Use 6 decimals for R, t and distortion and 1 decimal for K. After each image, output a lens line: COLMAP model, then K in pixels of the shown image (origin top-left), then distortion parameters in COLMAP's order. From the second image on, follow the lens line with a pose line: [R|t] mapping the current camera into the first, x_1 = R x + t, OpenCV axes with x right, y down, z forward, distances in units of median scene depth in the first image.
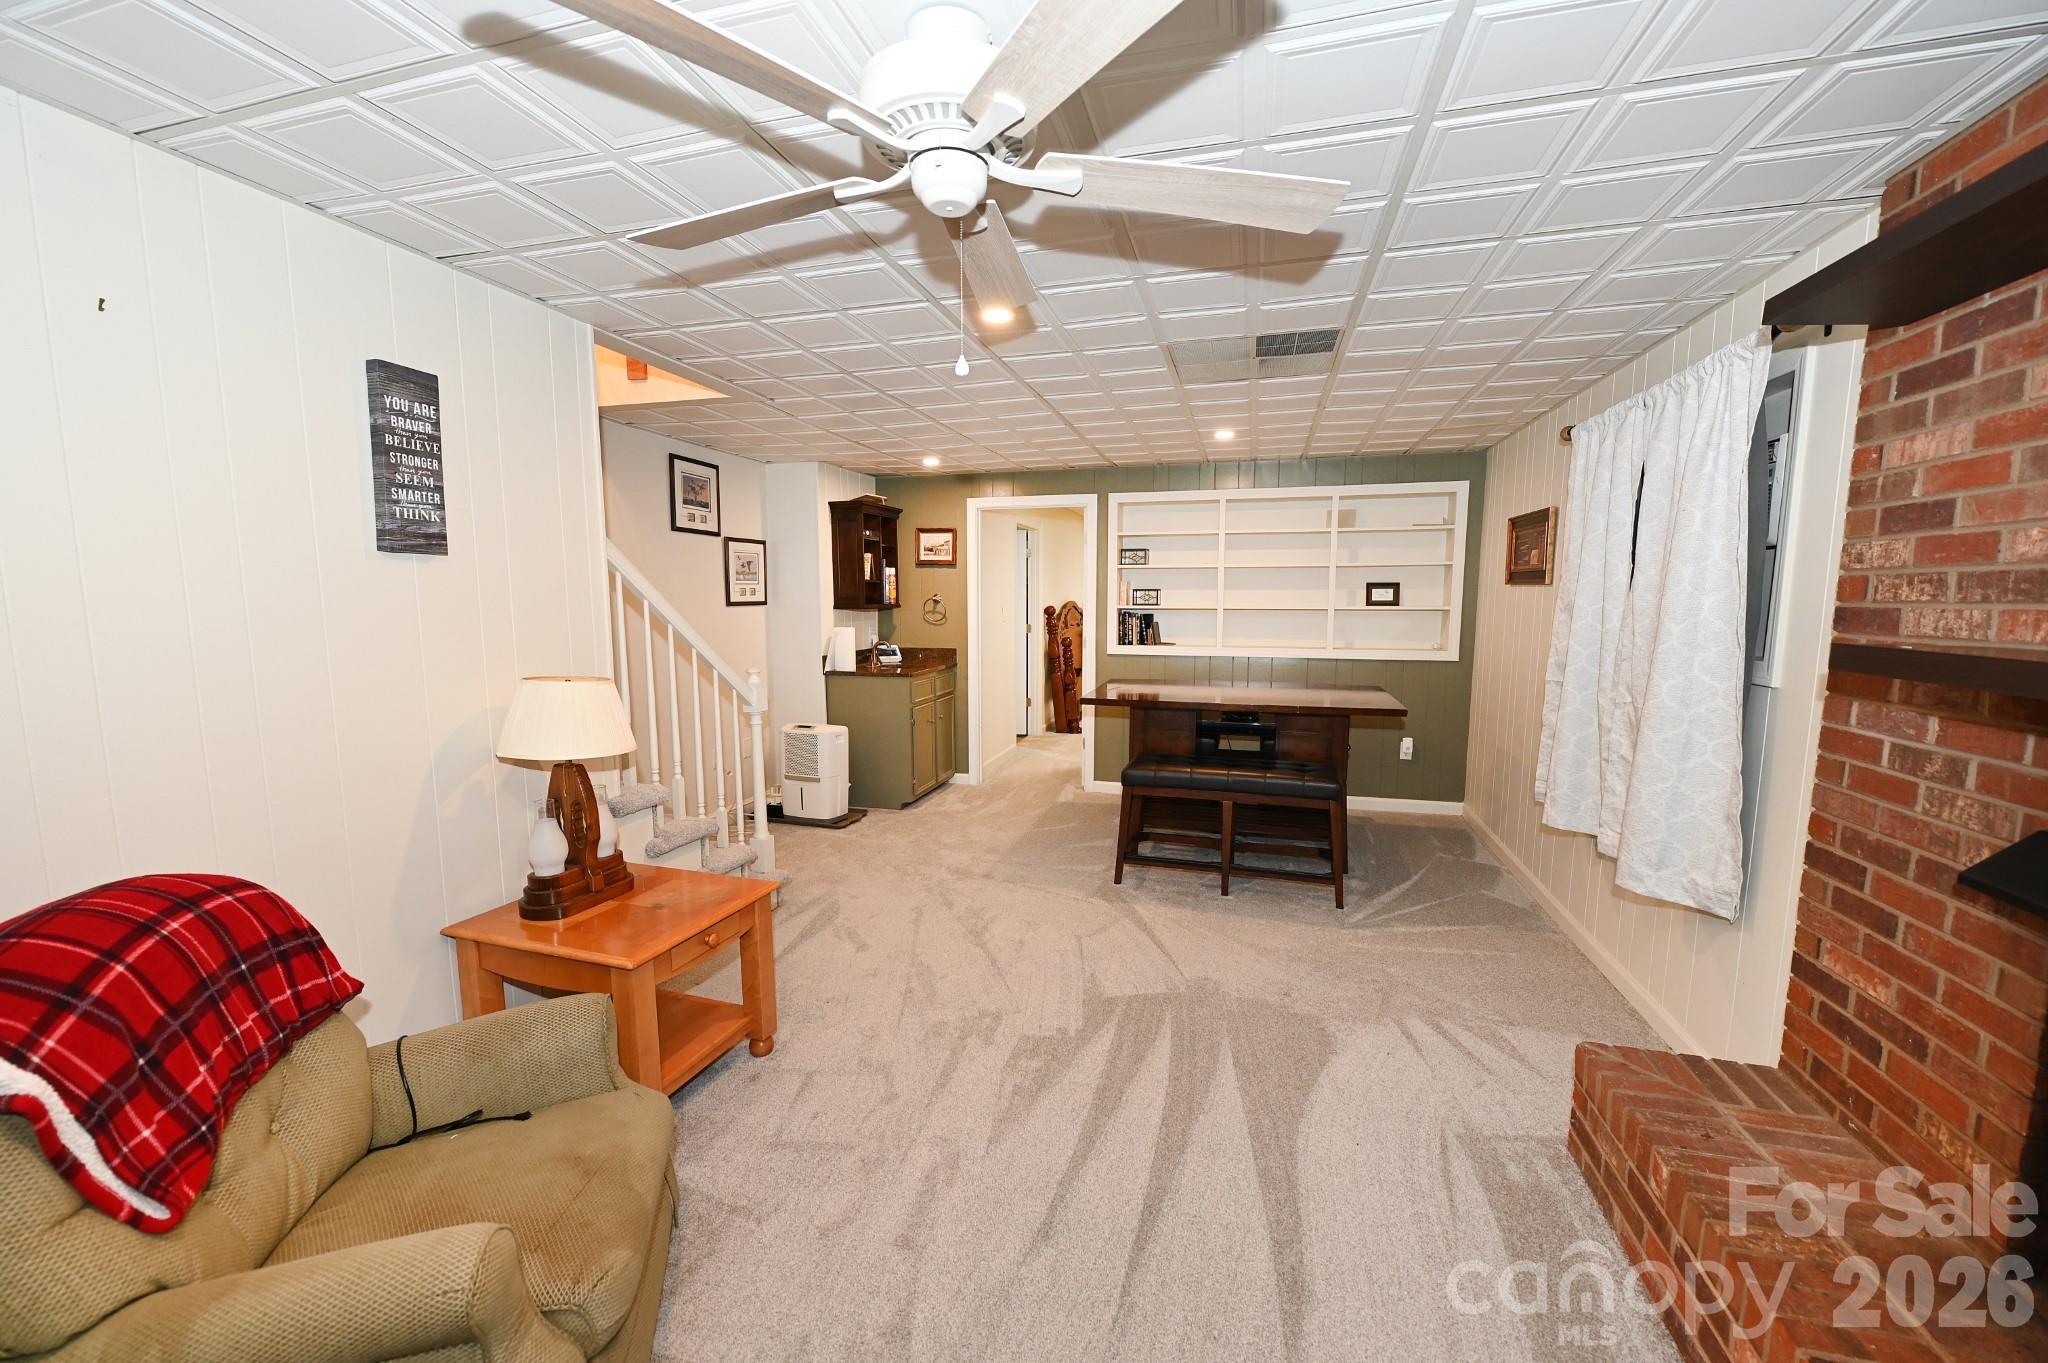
lens RADIAL K [[809.2, 0, 1022.7], [0, 809.2, 694.3], [0, 0, 1]] dist [-0.007297, -0.001279]
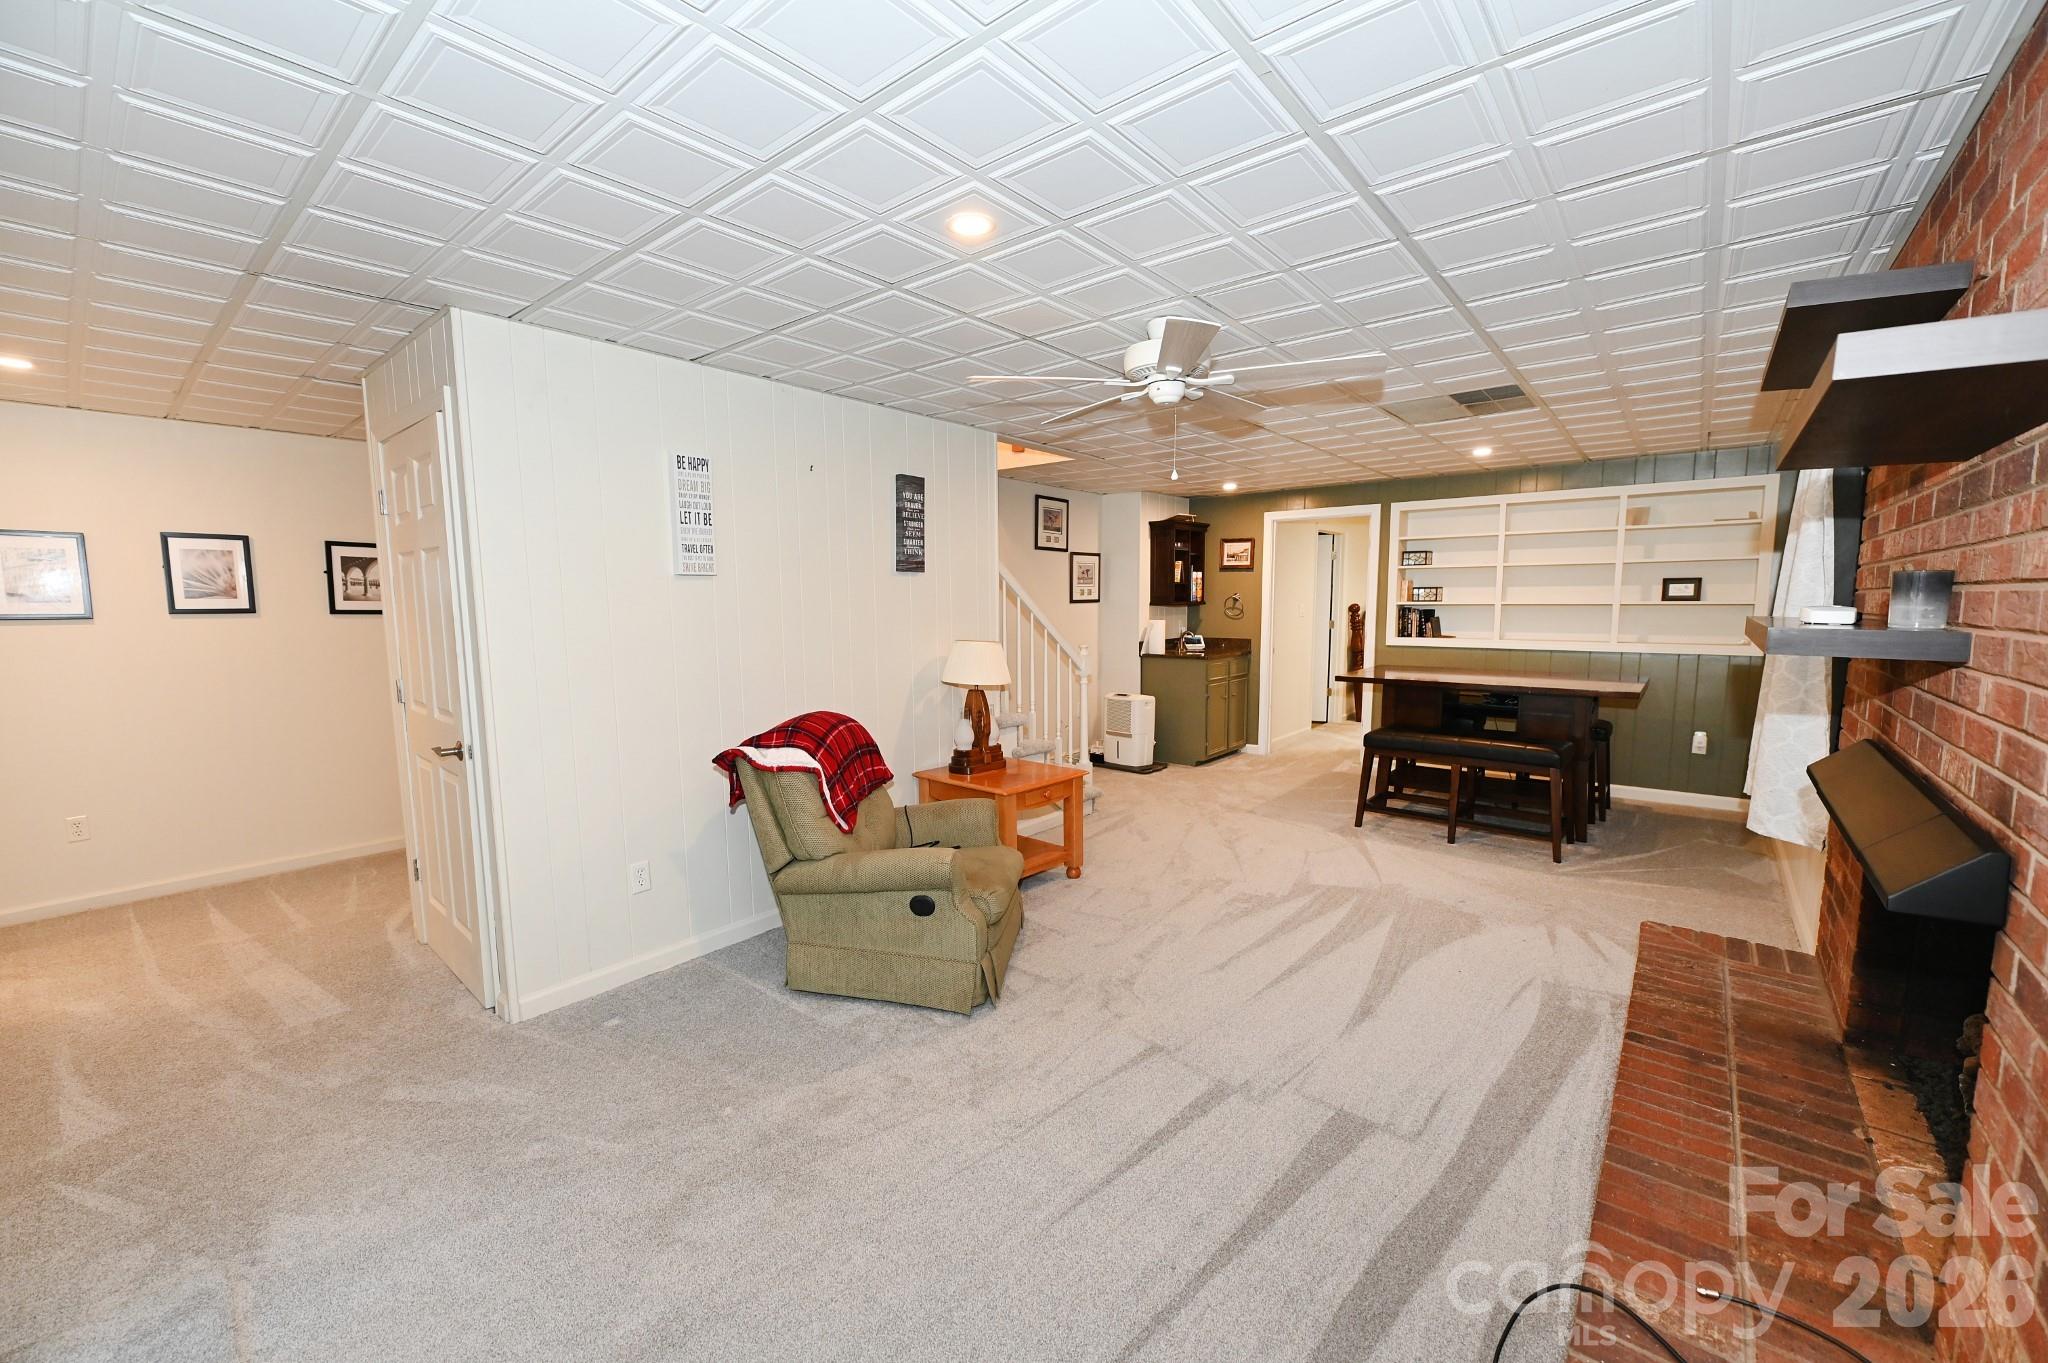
lens RADIAL K [[809.2, 0, 1021.9], [0, 809.2, 686.6], [0, 0, 1]] dist [-0.007297, -0.001279]
pose [[0.913505, 0.037729, -0.405075, 0.147690], [-0.042381, 0.999098, -0.002519, 0.048647], [0.404615, 0.019468, 0.914280, -0.348335]]
